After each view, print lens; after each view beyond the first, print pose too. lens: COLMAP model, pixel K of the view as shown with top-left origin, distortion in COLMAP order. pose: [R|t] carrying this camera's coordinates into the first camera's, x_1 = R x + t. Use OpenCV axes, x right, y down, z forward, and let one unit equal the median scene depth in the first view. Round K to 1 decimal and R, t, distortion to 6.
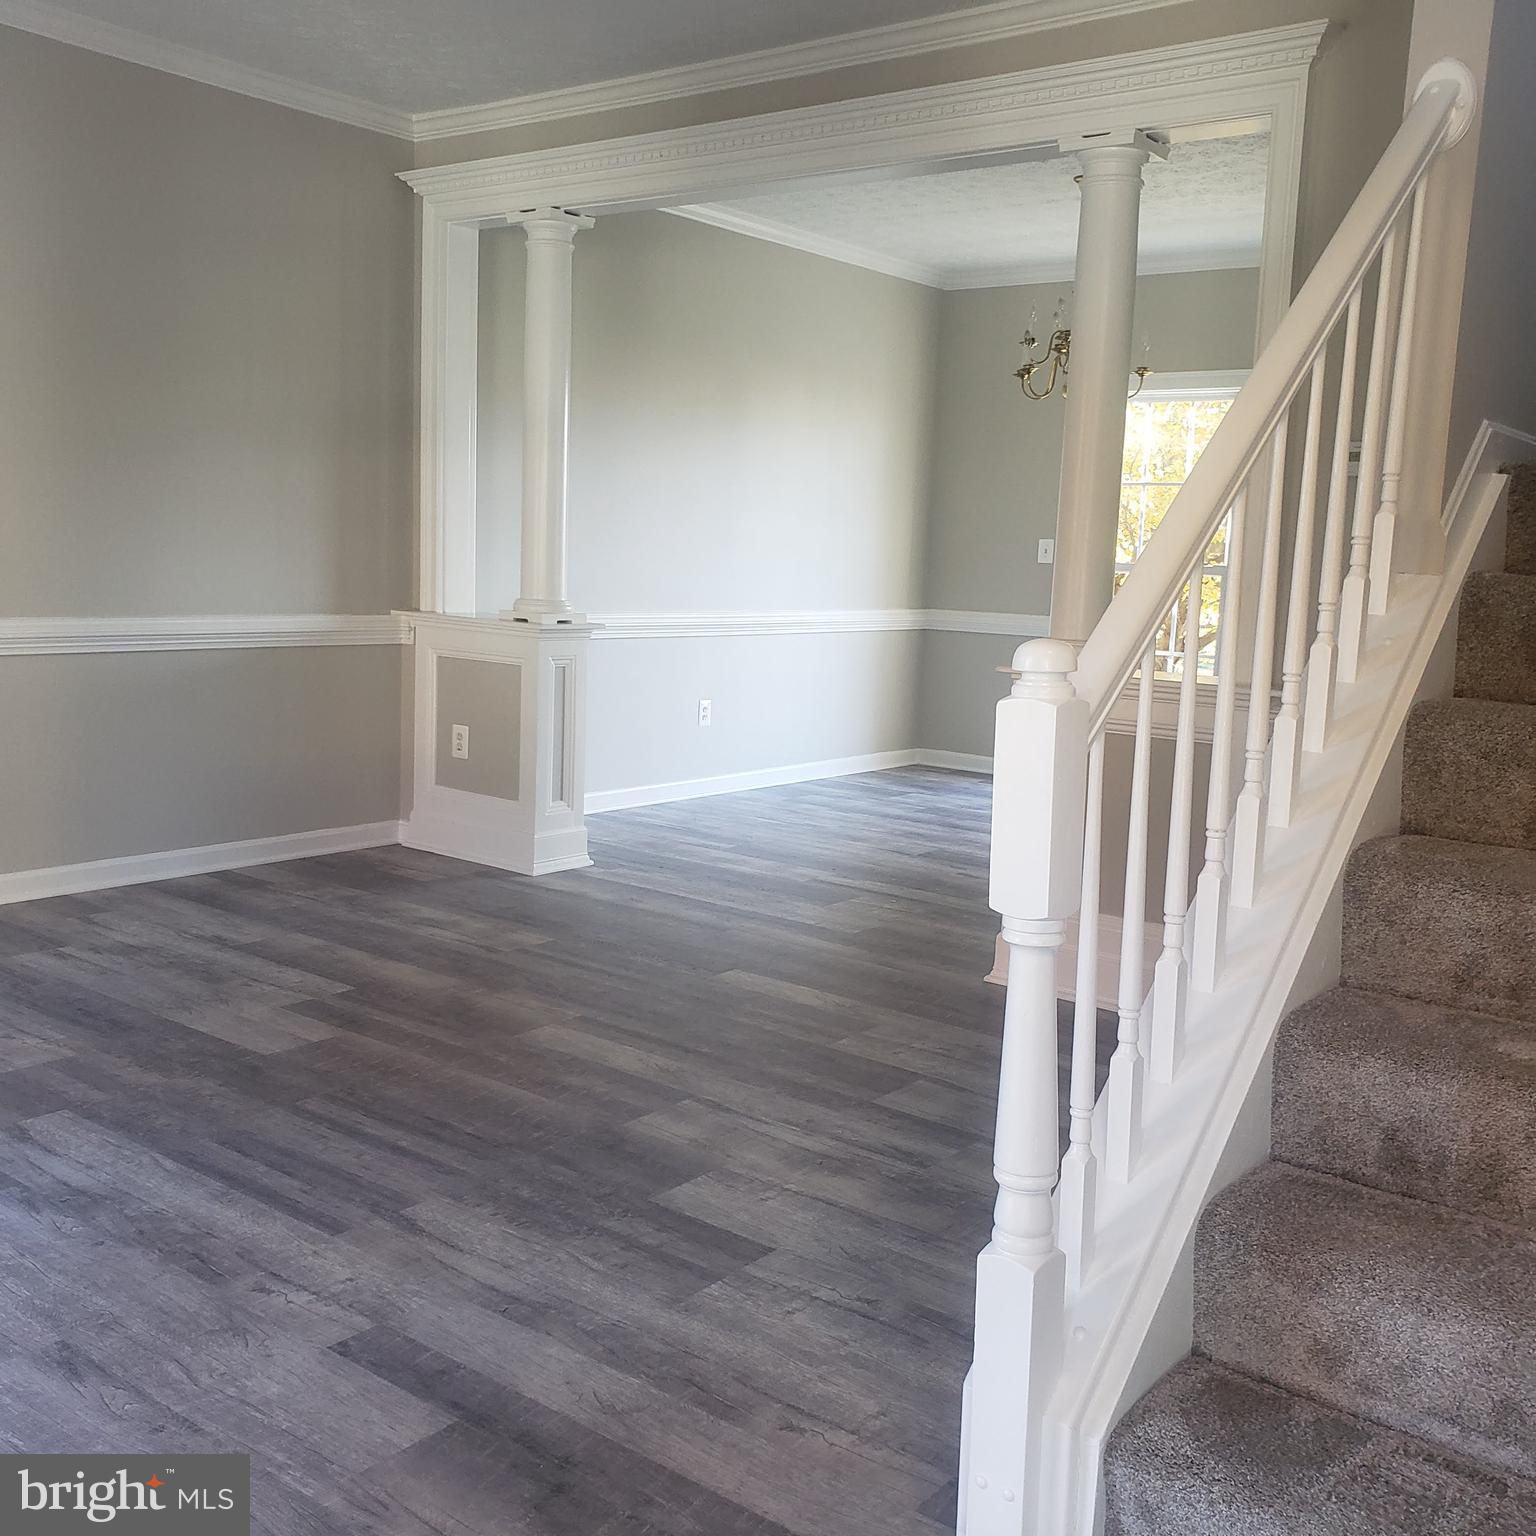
lens RADIAL K [[1618.5, 0, 718.9], [0, 1618.5, 775.5], [0, 0, 1]] dist [0.020698, 0.000000]
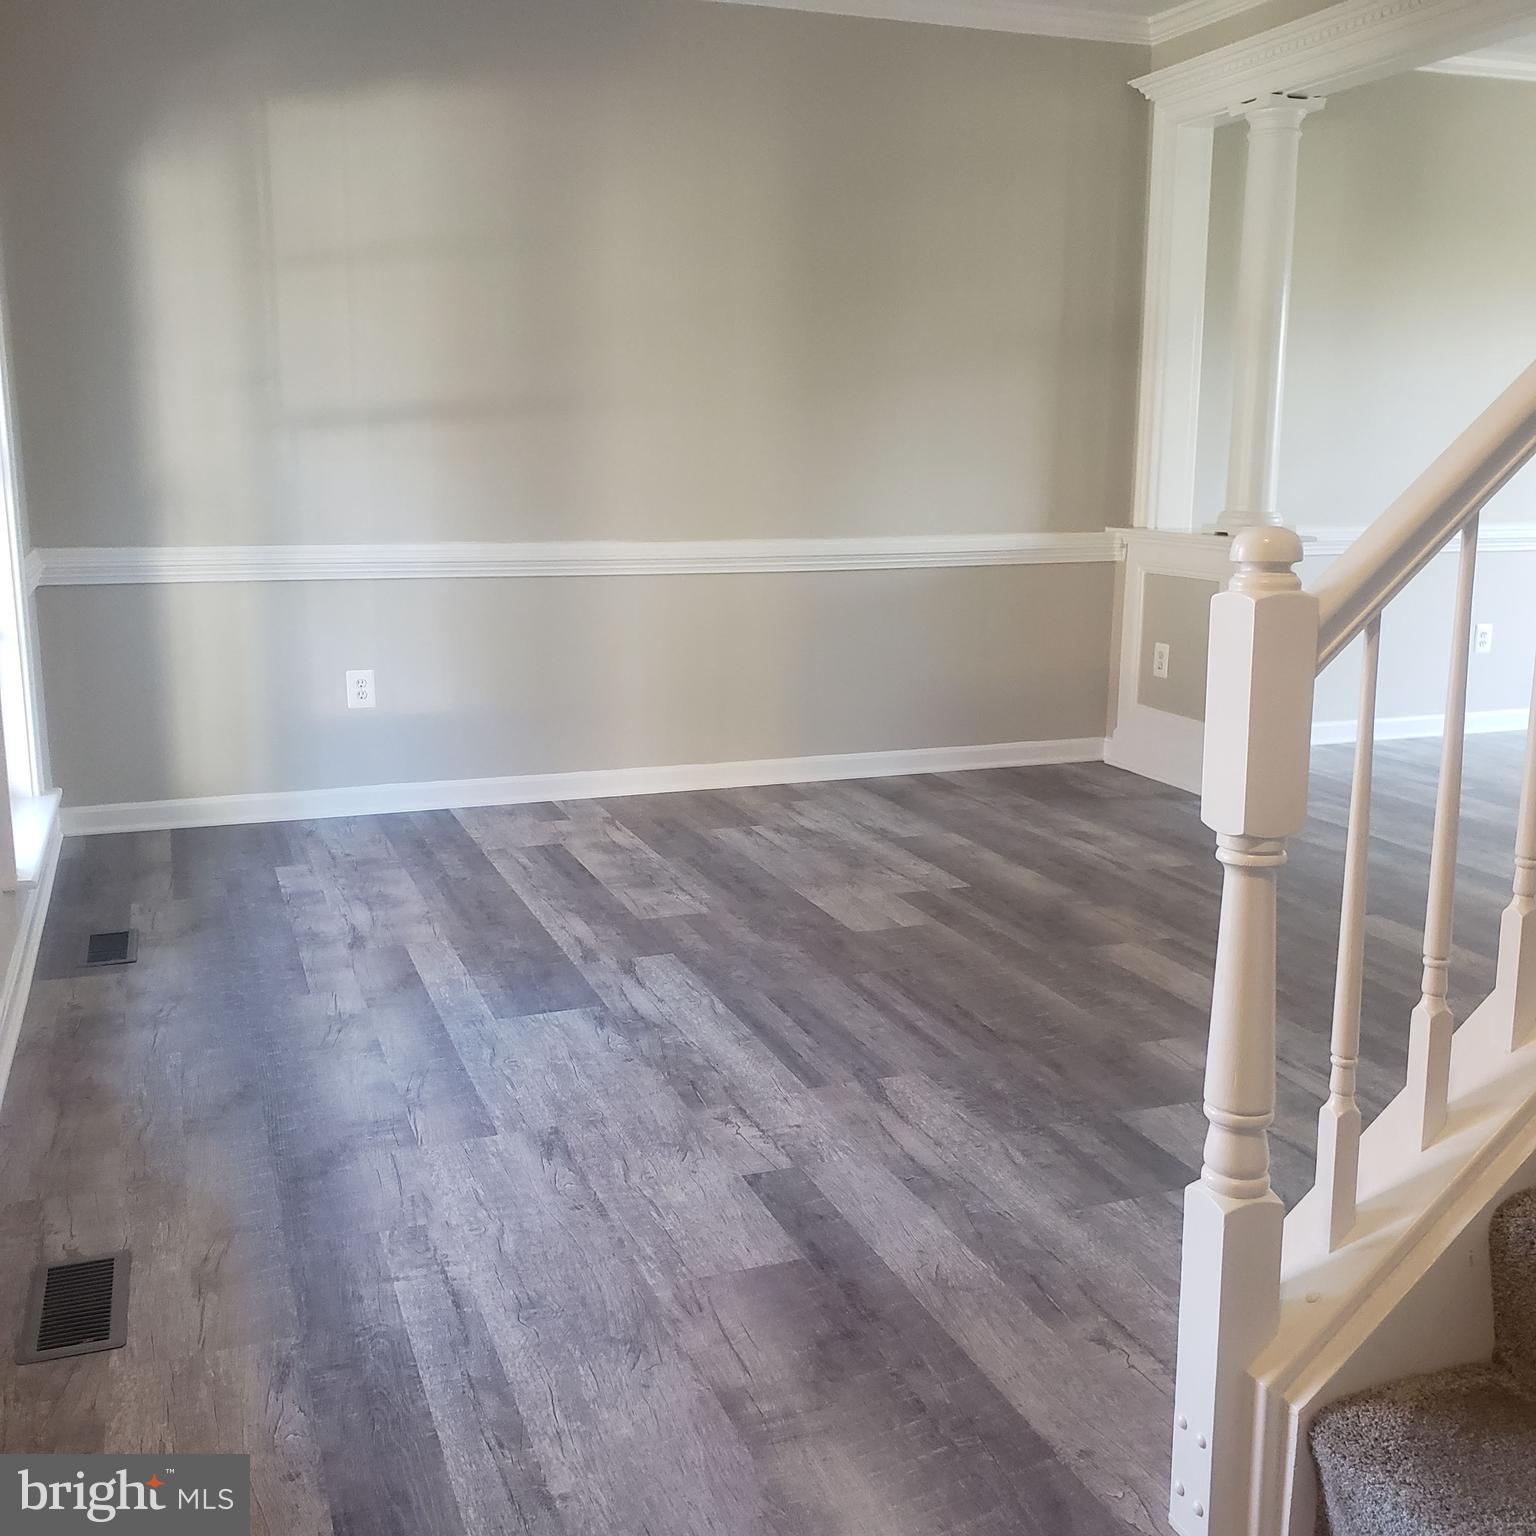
lens RADIAL K [[1618.5, 0, 756.1], [0, 1618.5, 772.0], [0, 0, 1]] dist [0.020698, 0.000000]
pose [[0.859948, 0.071290, -0.505379, 0.294202], [-0.052194, 0.997289, 0.051869, 0.018705], [0.507707, -0.018227, 0.861337, 0.055475]]
